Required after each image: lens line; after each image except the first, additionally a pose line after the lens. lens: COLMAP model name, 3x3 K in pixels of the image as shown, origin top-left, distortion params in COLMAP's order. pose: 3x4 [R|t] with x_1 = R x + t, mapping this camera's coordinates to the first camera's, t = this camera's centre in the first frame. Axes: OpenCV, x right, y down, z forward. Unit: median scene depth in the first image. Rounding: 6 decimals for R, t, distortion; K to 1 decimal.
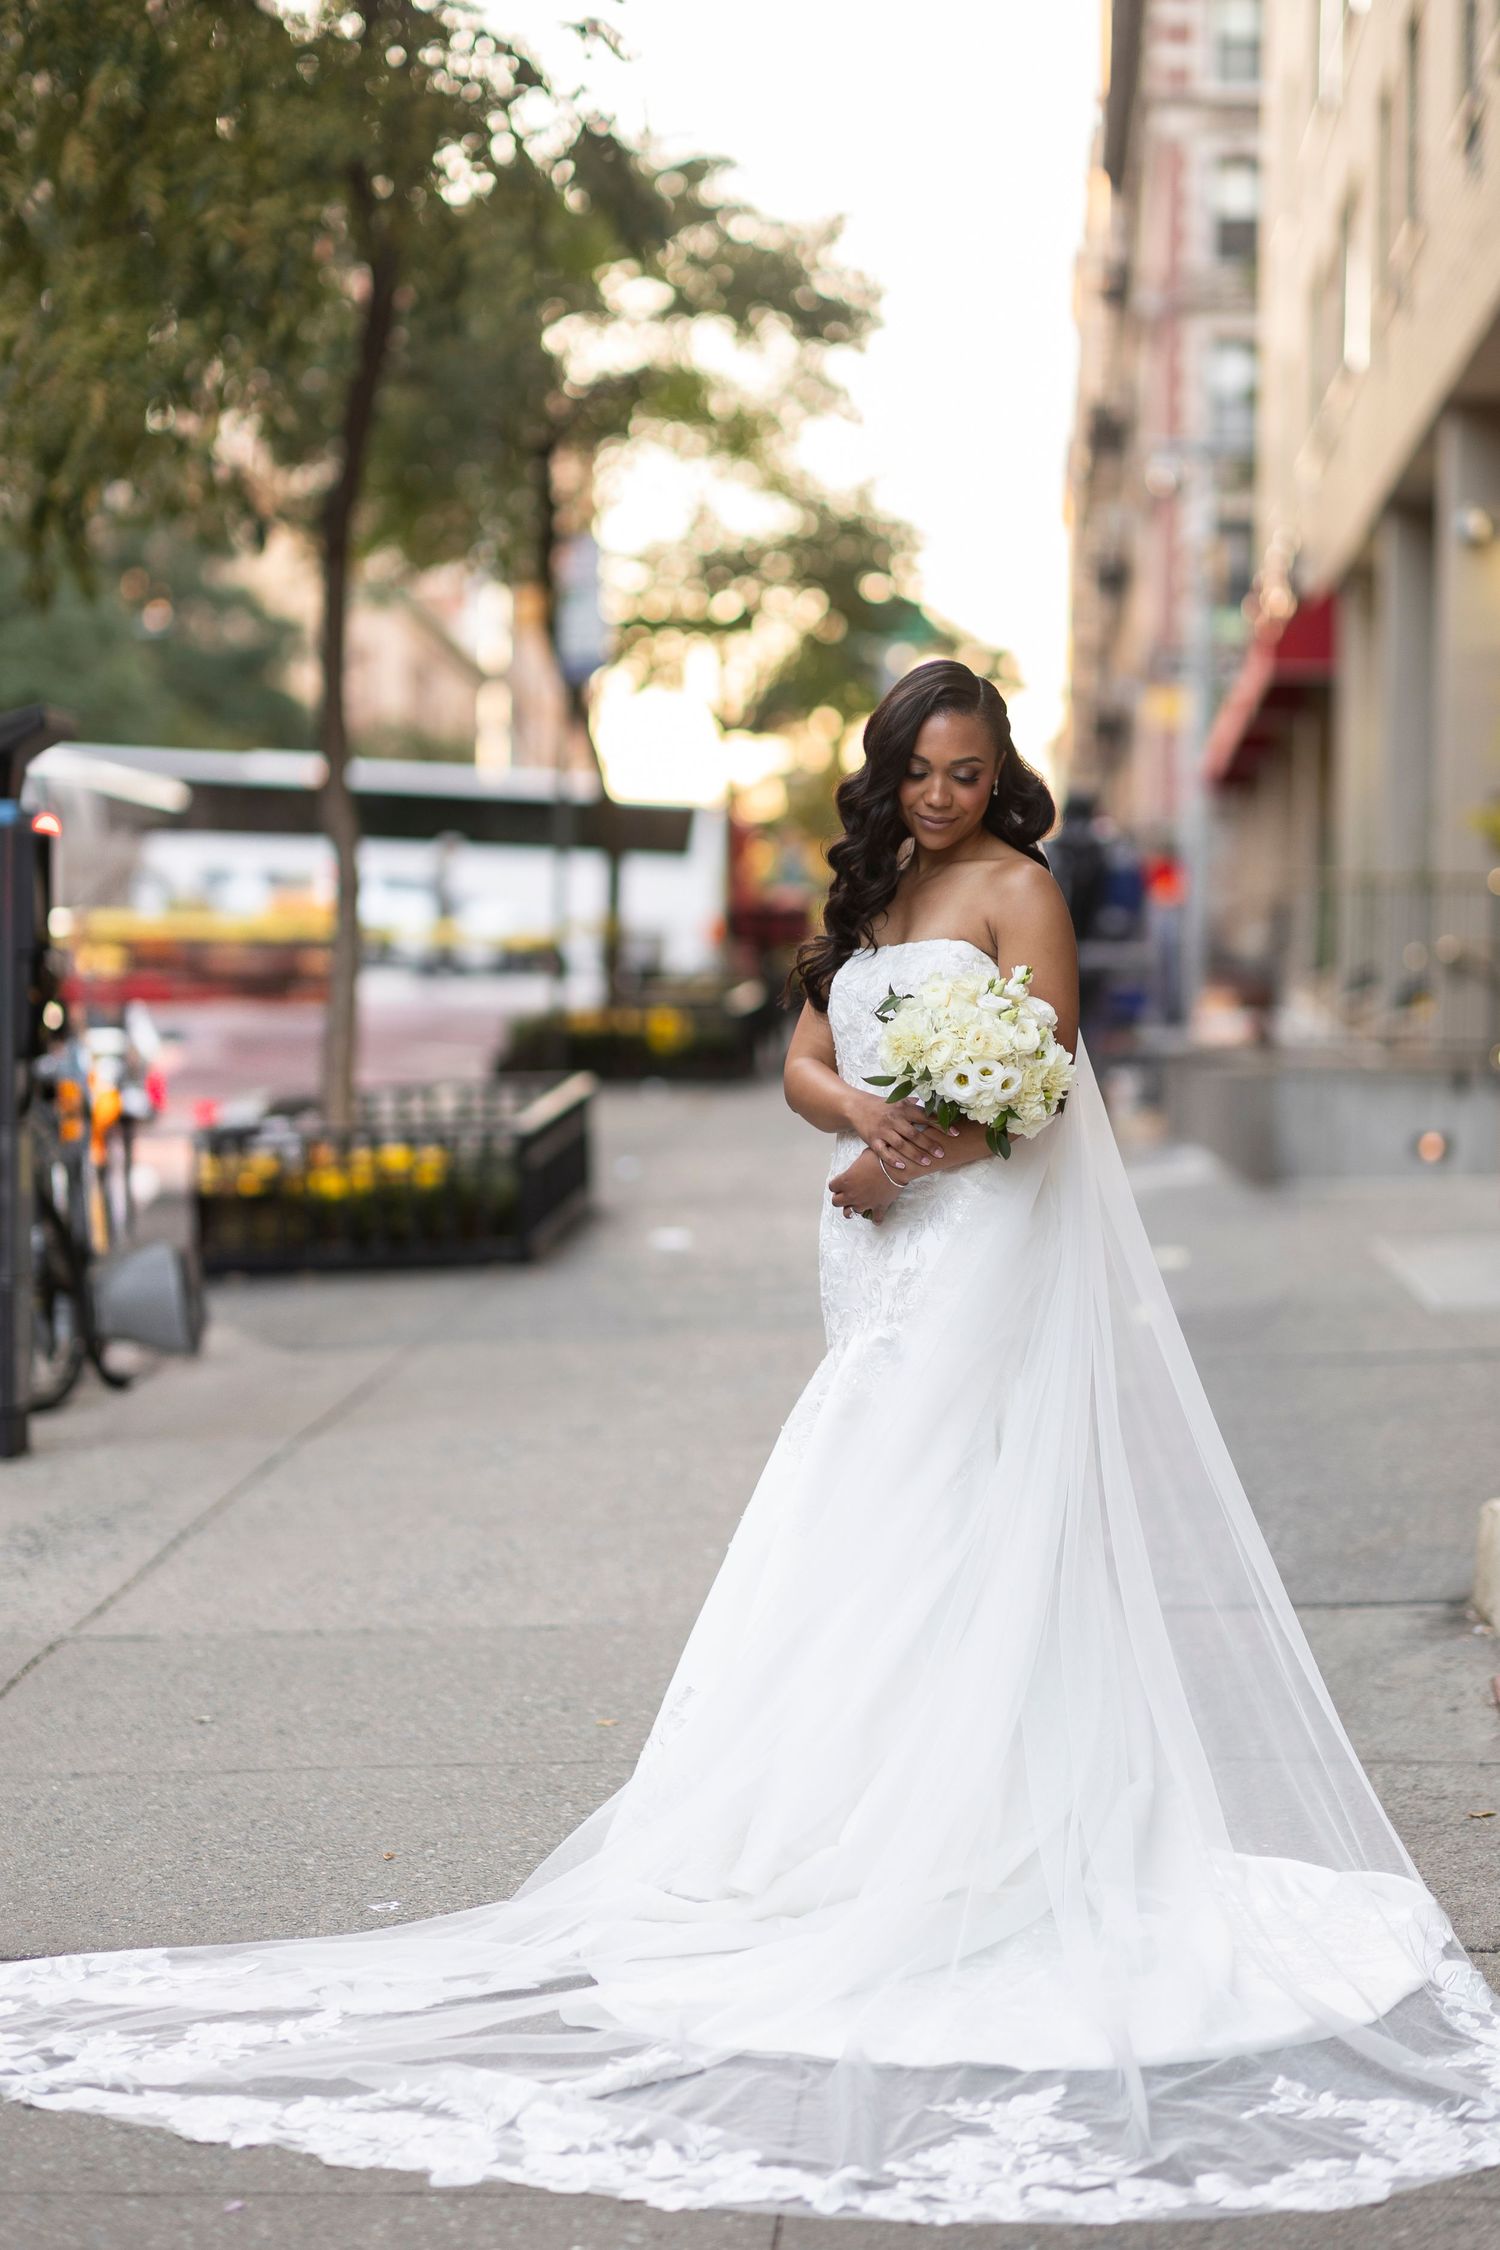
lens RADIAL K [[5443.1, 0, 791.8], [0, 5443.1, 1127.6], [0, 0, 1]] dist [0.044315, 1.239184]
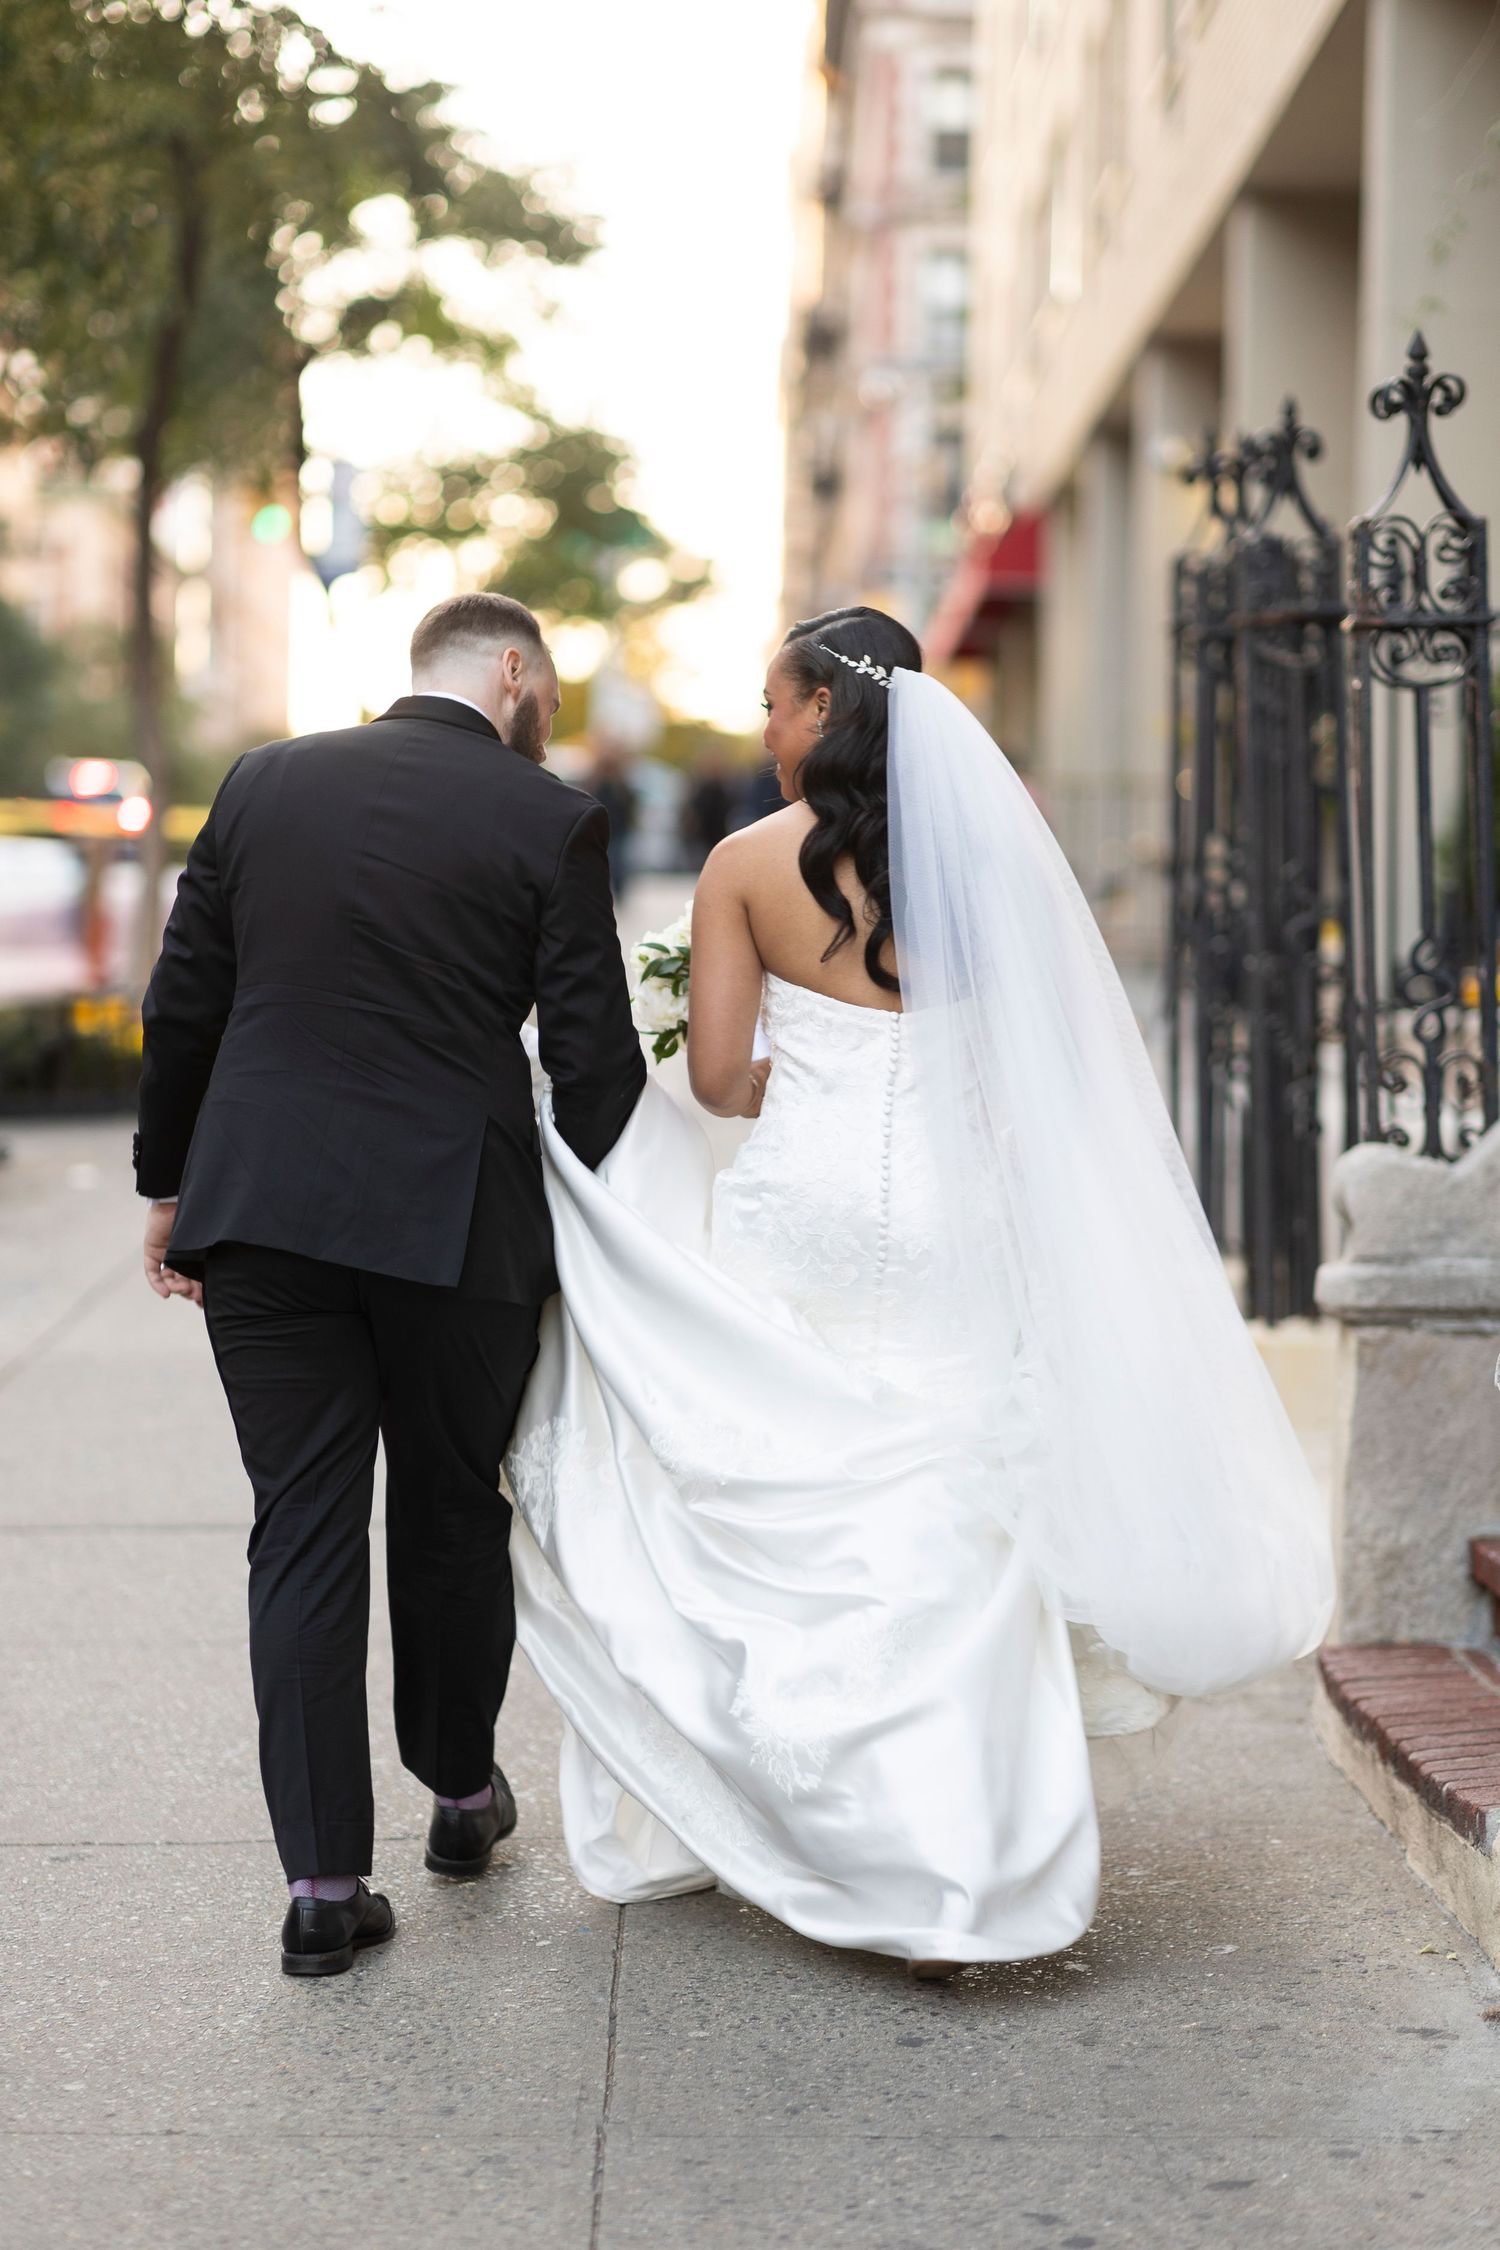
lens RADIAL K [[5568.4, 0, 750.0], [0, 5568.4, 1125.0], [0, 0, 1]] dist [0.094920, 0.115552]
pose [[0.998886, 0.006298, 0.046777, -0.017261], [-0.007014, 0.999860, 0.015159, 0.012366], [-0.046675, -0.015470, 0.998790, -0.198088]]
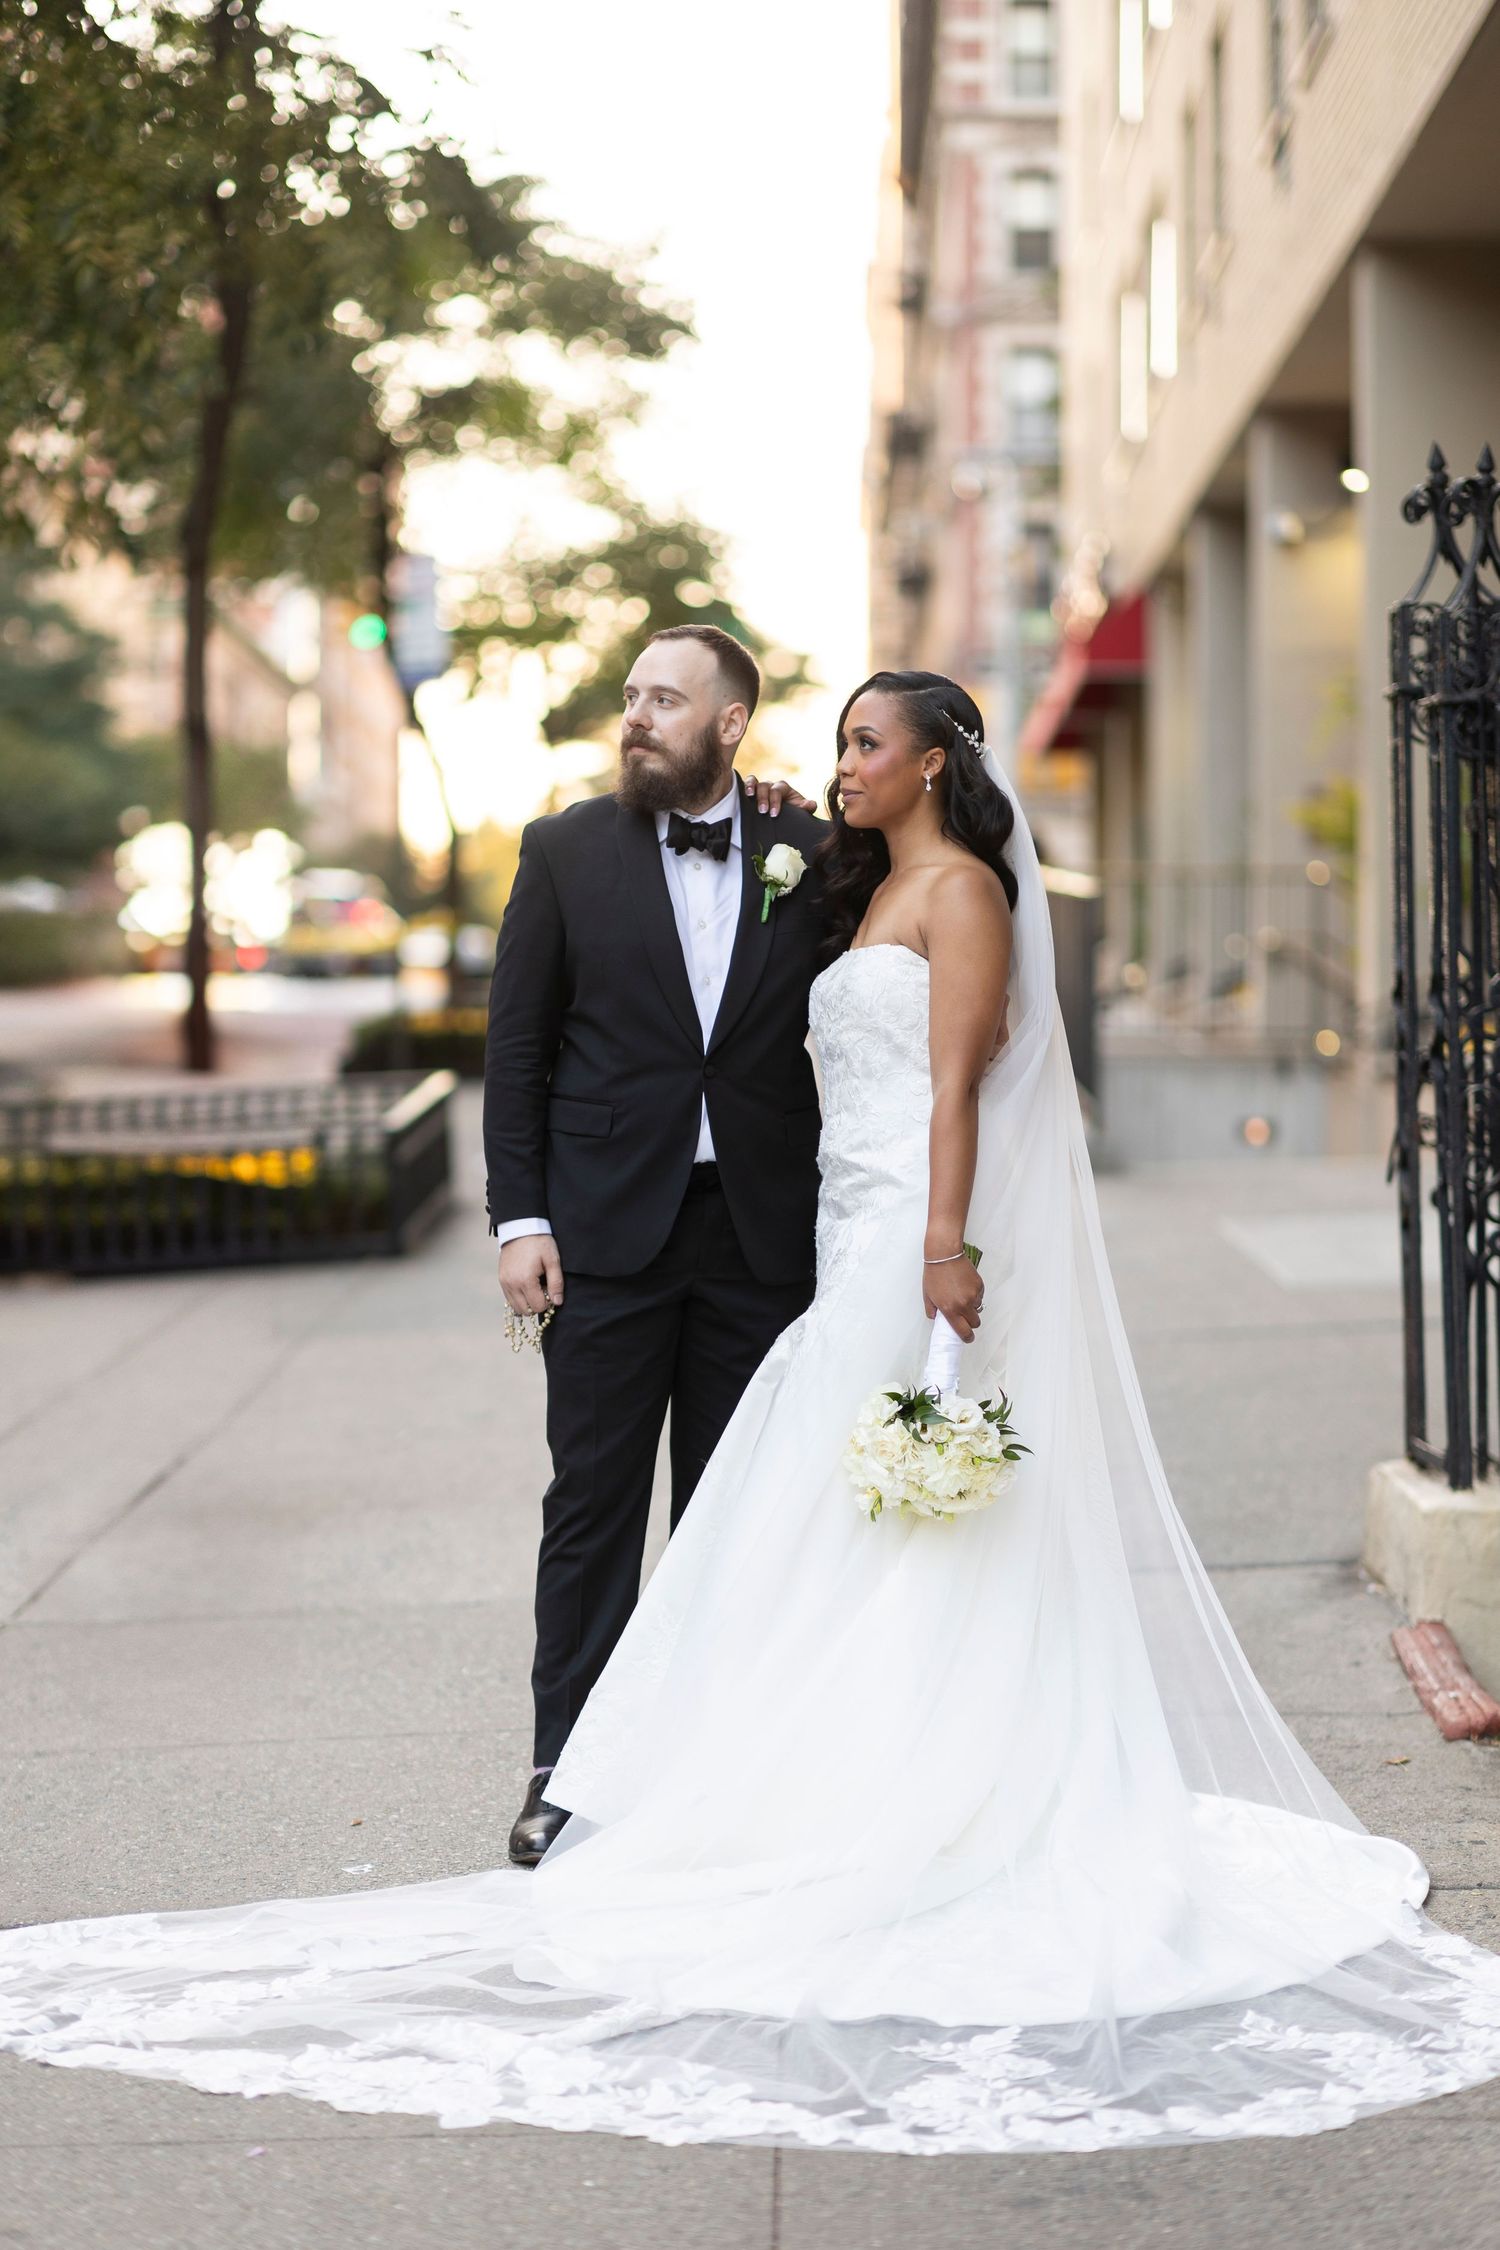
lens RADIAL K [[5352.5, 0, 780.4], [0, 5352.5, 997.2], [0, 0, 1]] dist [0.253414, -0.329292]
pose [[0.999296, -0.015538, 0.034143, -0.012737], [0.016343, 0.999592, -0.023425, 0.000870], [-0.033765, 0.023966, 0.999142, -0.017082]]
